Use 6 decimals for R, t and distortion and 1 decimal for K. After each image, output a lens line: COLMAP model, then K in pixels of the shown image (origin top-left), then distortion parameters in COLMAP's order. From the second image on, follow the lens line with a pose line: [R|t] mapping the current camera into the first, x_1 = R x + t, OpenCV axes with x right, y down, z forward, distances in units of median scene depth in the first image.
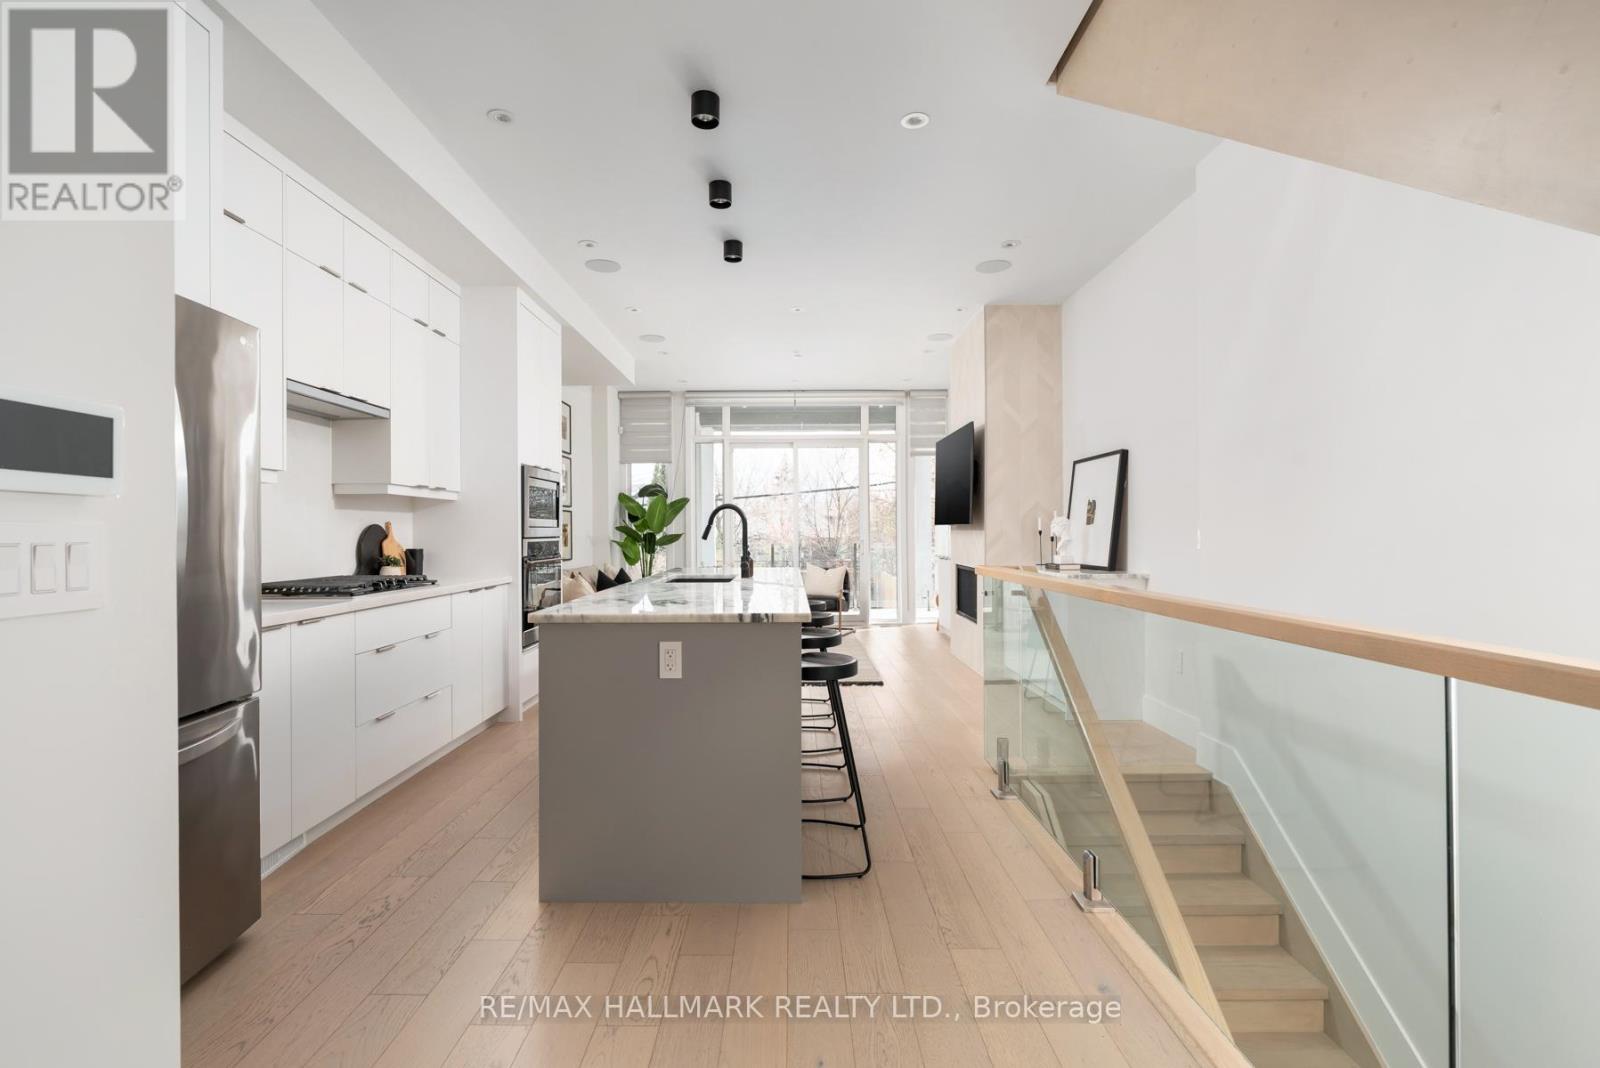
lens RADIAL K [[739.9, 0, 792.6], [0, 739.9, 527.2], [0, 0, 1]] dist [-0.000439, 0.000223]
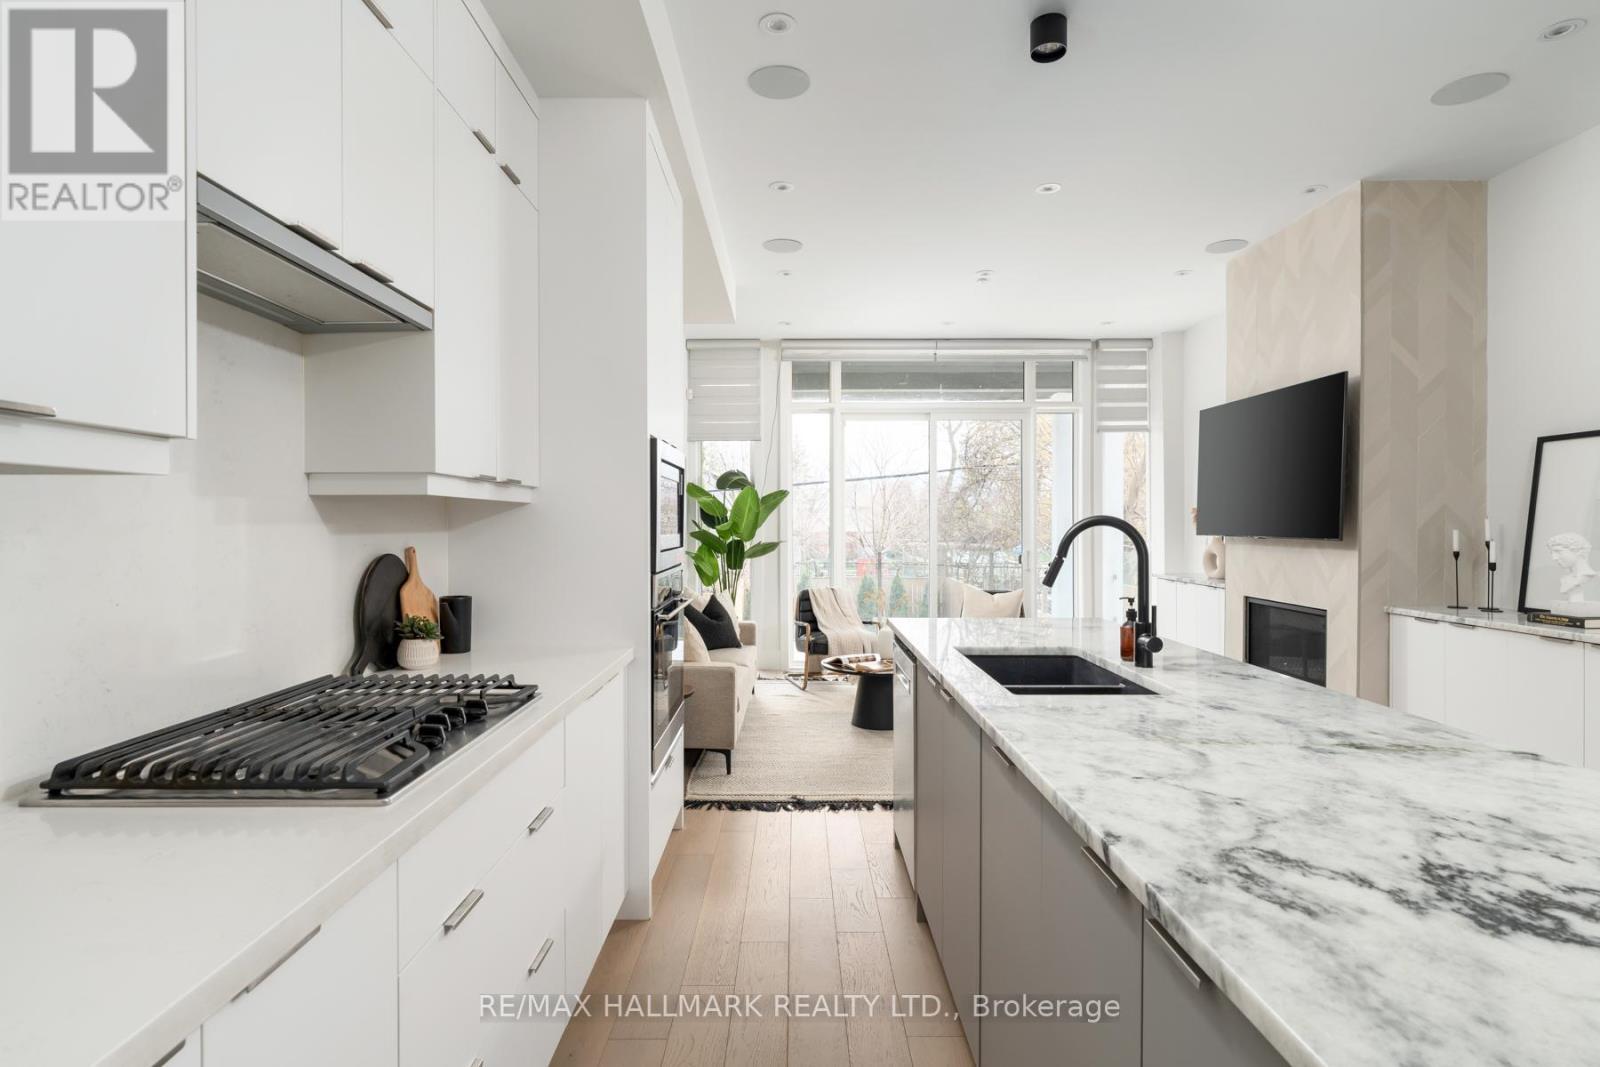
lens RADIAL K [[826.5, 0, 789.0], [0, 826.5, 522.3], [0, 0, 1]] dist [-0.000305, 0.000123]
pose [[0.999990, 0.004406, -0.000316, -0.173966], [-0.004404, 0.999971, 0.006137, -0.017436], [0.000343, -0.006136, 0.999981, 0.263260]]
